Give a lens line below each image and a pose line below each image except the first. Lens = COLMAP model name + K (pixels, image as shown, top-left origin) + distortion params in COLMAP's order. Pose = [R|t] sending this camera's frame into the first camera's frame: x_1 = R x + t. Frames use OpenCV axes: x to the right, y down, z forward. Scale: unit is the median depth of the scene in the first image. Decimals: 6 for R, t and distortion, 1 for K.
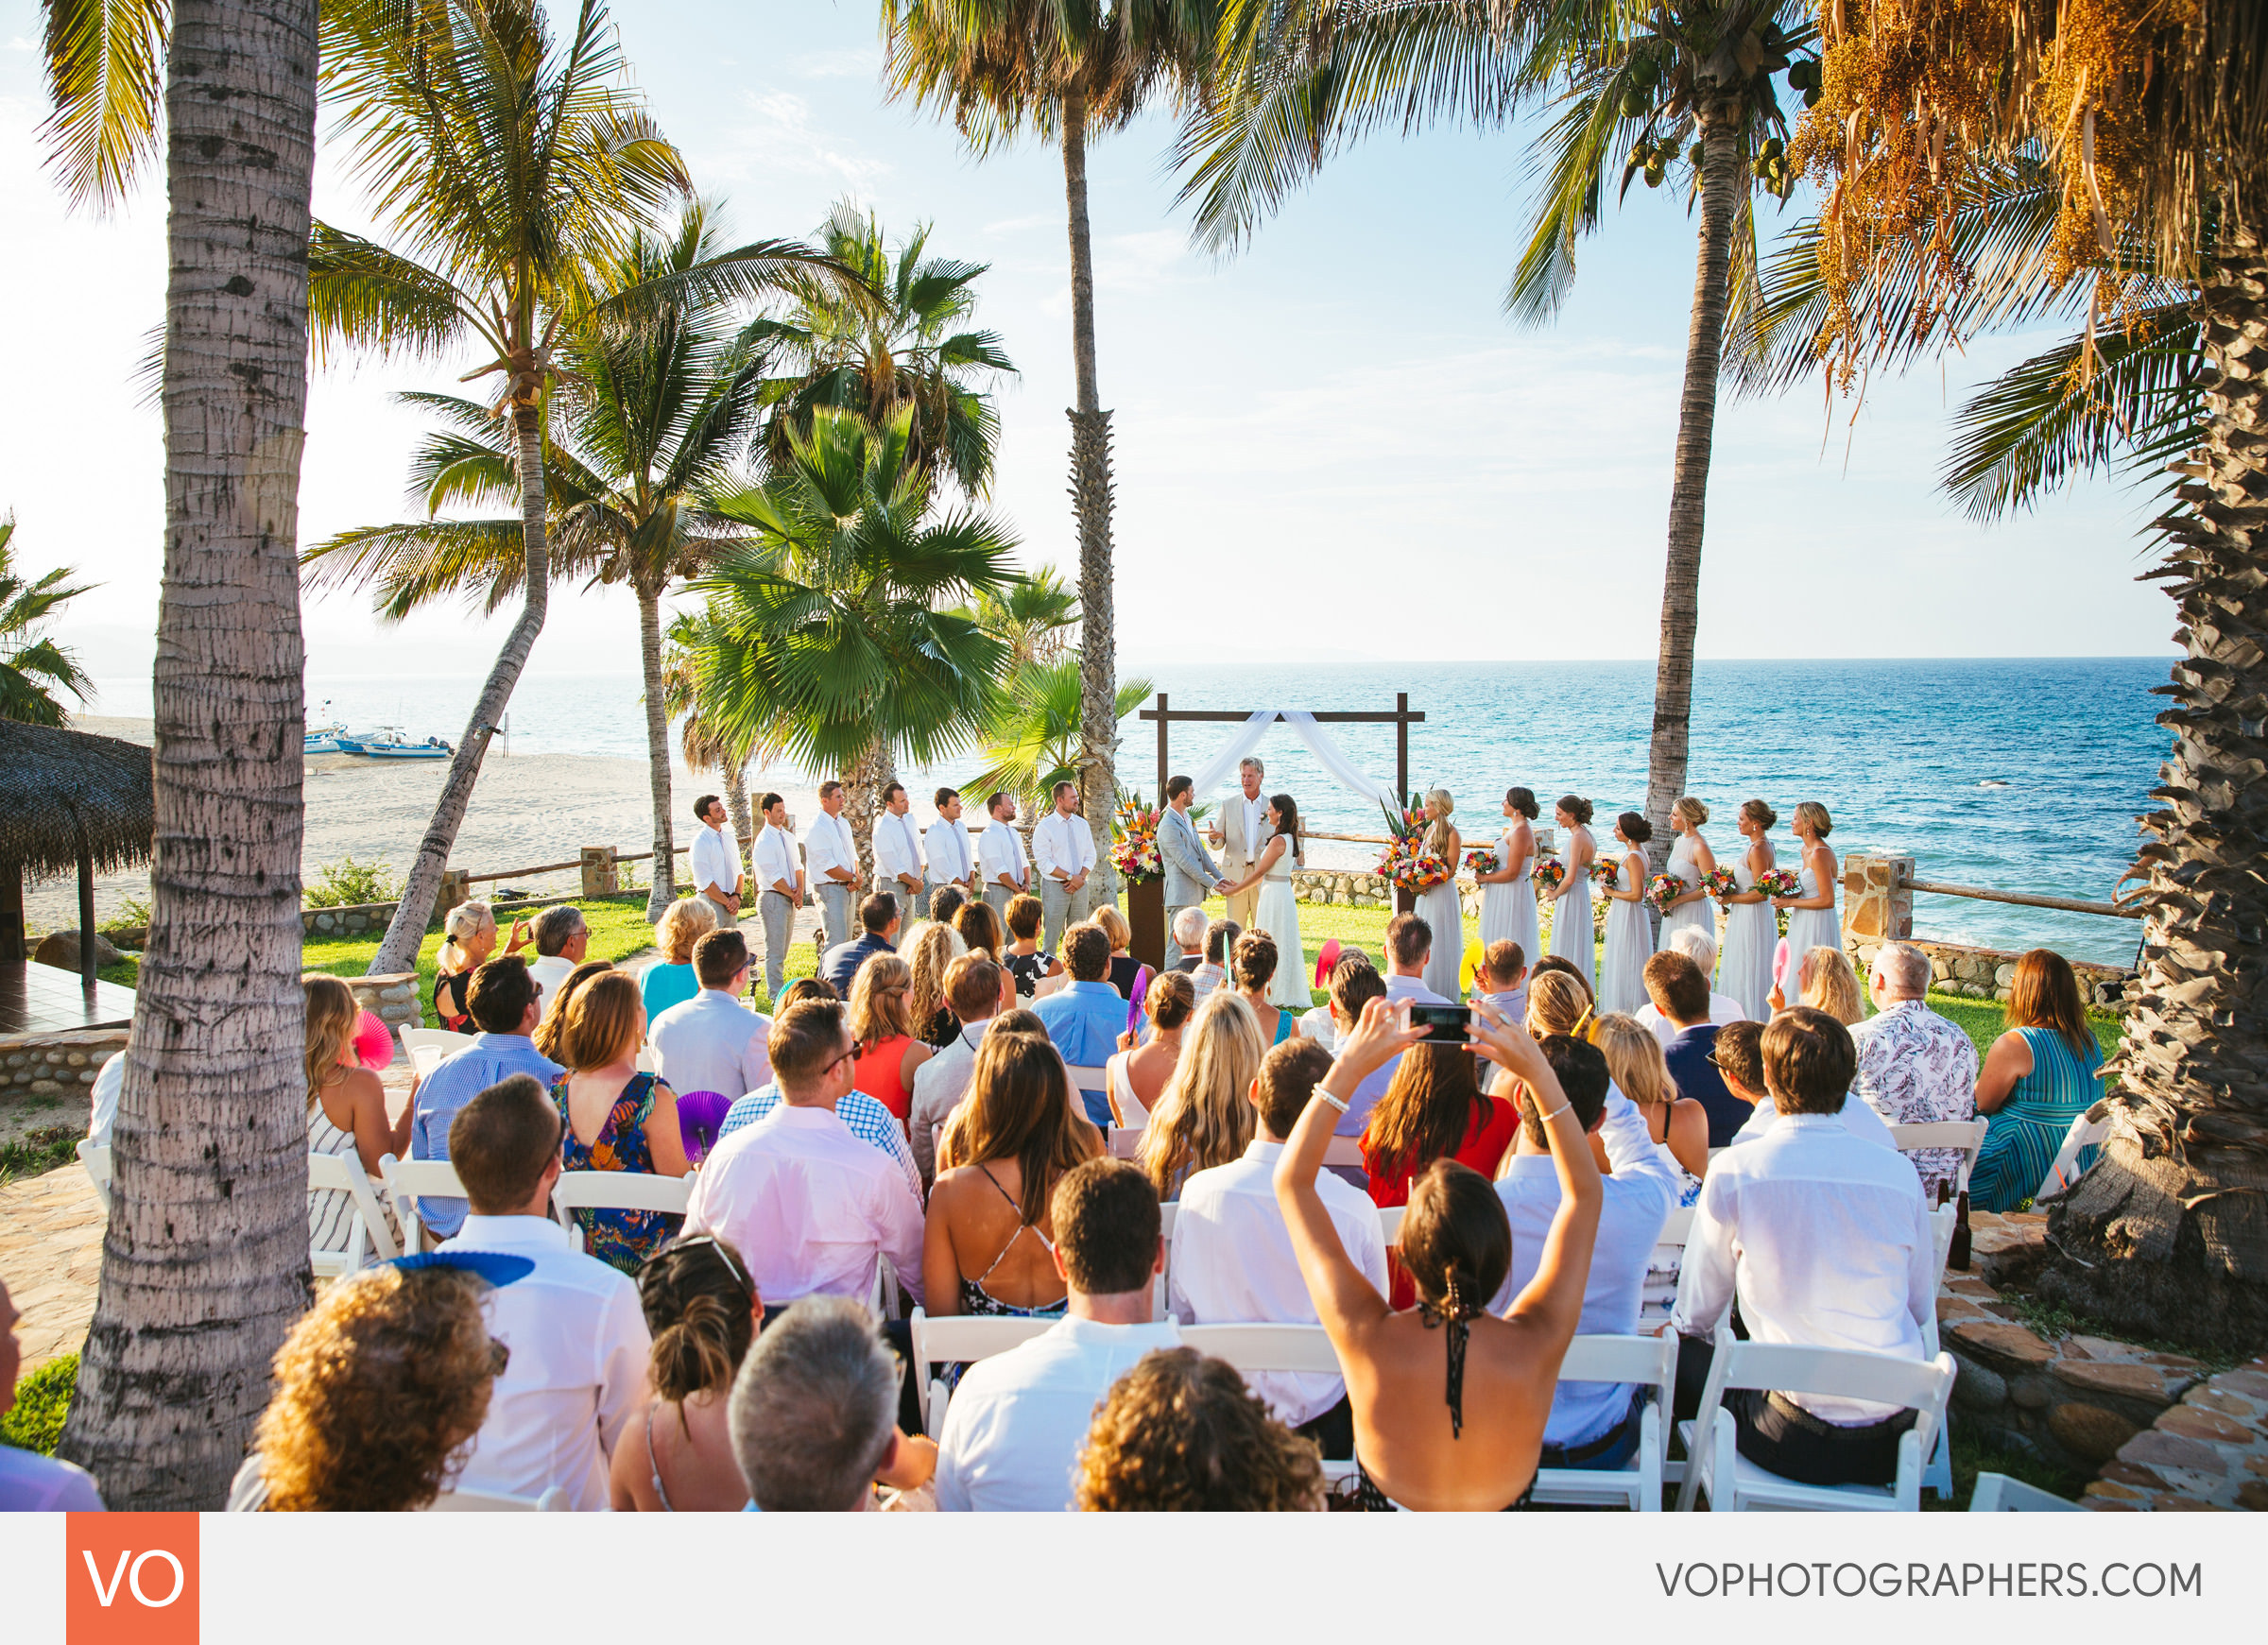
lens RADIAL K [[1553.4, 0, 1134.7], [0, 1553.4, 723.5], [0, 0, 1]] dist [-0.103916, 0.084872]
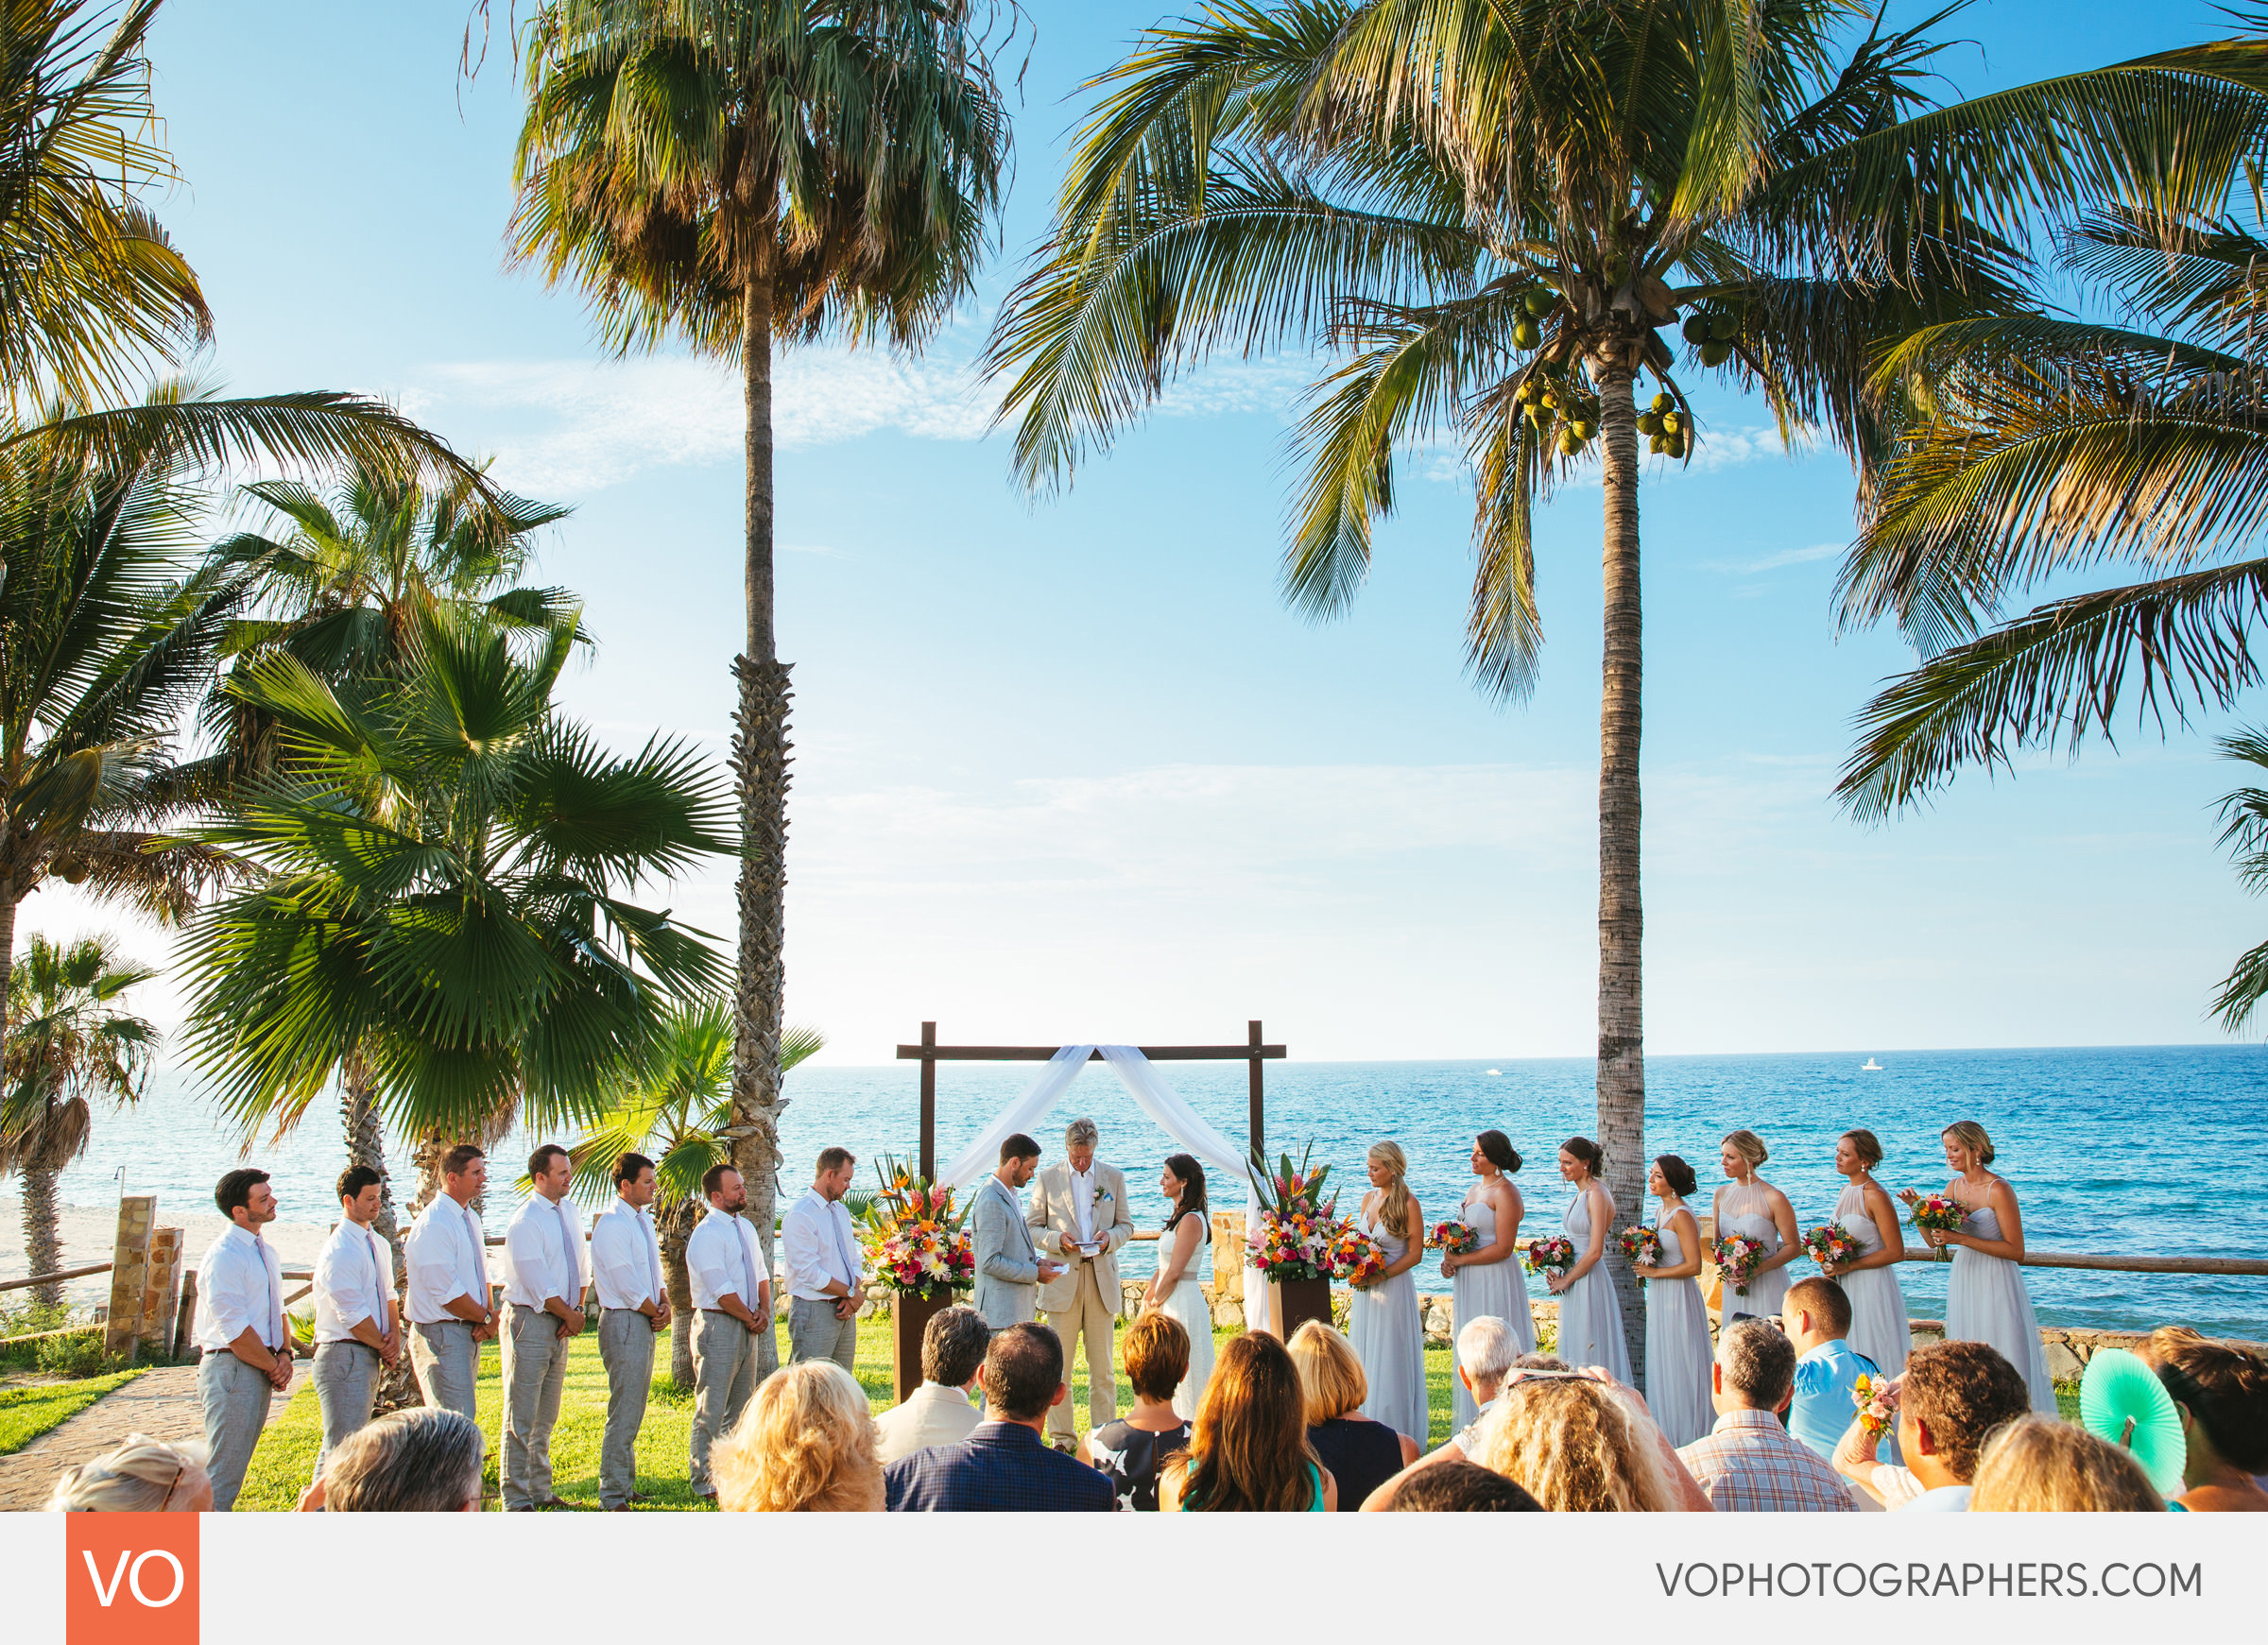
lens RADIAL K [[1553.4, 0, 1134.7], [0, 1553.4, 723.5], [0, 0, 1]] dist [-0.103916, 0.084872]
pose [[0.920948, 0.085795, 0.380123, -0.177156], [0.015067, 0.966893, -0.254736, 0.030592], [-0.389393, 0.240326, 0.889166, 0.296881]]
